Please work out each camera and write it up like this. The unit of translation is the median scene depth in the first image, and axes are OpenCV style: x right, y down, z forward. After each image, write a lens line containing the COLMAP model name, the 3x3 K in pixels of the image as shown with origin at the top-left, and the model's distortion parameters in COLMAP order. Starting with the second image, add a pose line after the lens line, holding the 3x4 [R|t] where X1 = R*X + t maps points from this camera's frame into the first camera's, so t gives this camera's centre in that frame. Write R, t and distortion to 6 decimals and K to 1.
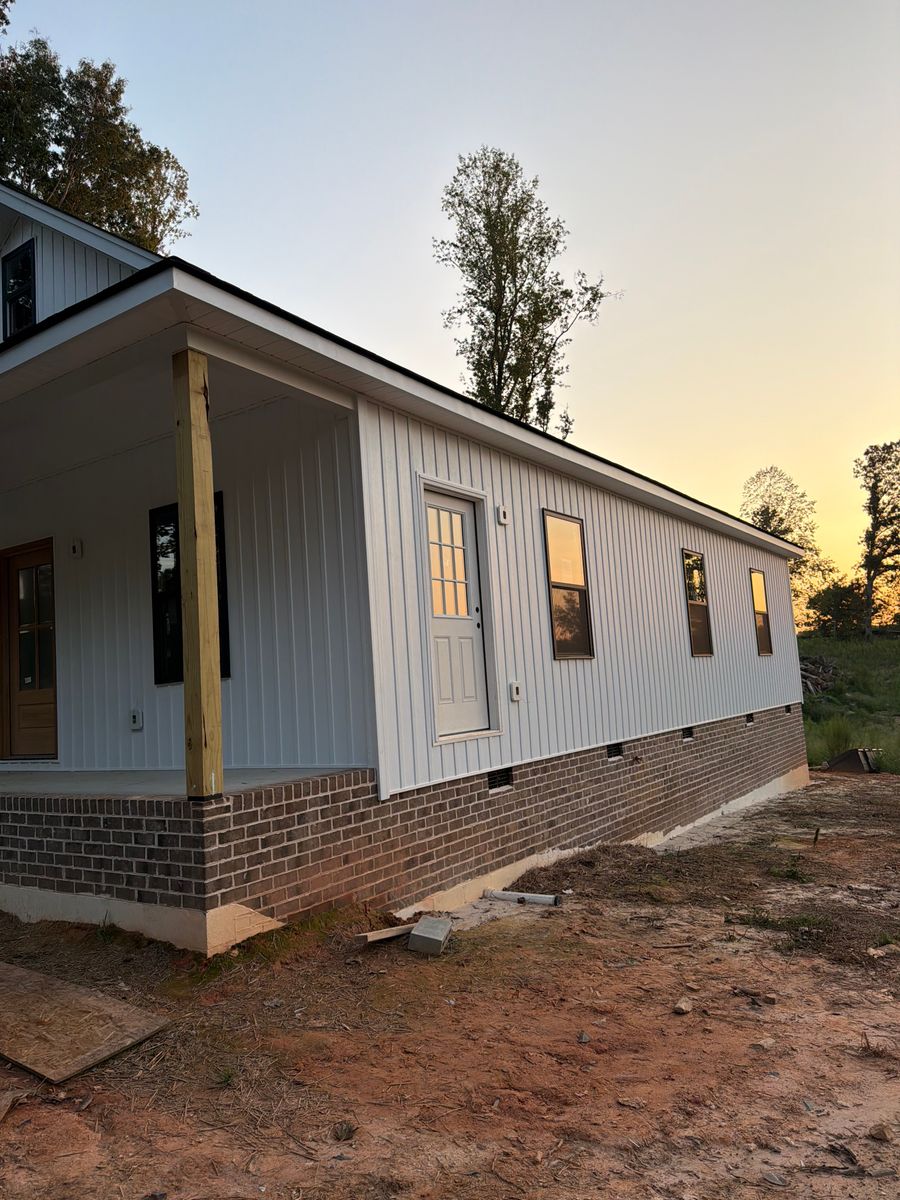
lens RADIAL K [[837.2, 0, 450.0], [0, 837.2, 600.0], [0, 0, 1]] dist [0.002555, 0.001008]
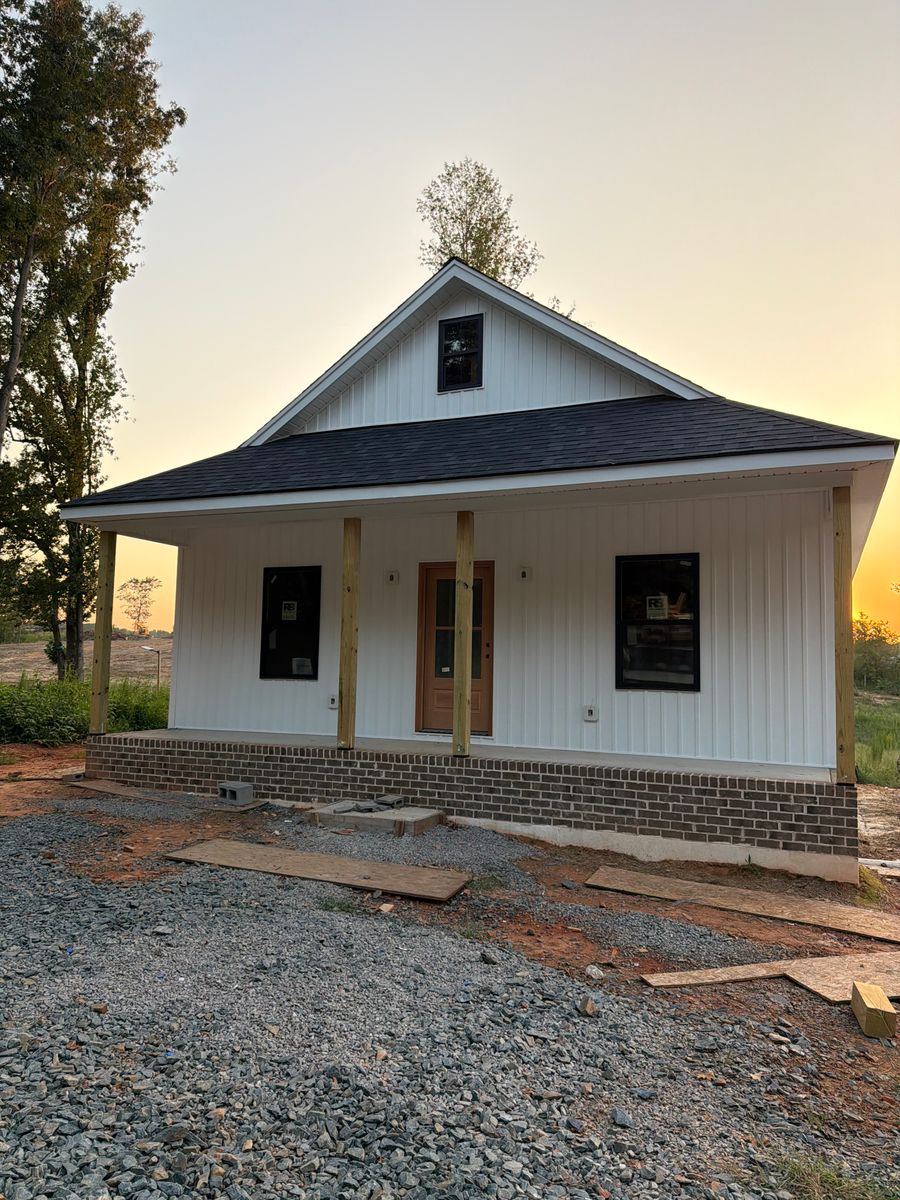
lens RADIAL K [[821.1, 0, 450.0], [0, 821.1, 600.0], [0, 0, 1]] dist [0.003427, 0.000220]
pose [[0.979382, 0.101697, 0.174551, -1.082765], [-0.105630, 0.994316, 0.013365, -0.034878], [-0.172200, -0.031527, 0.984557, -0.285439]]
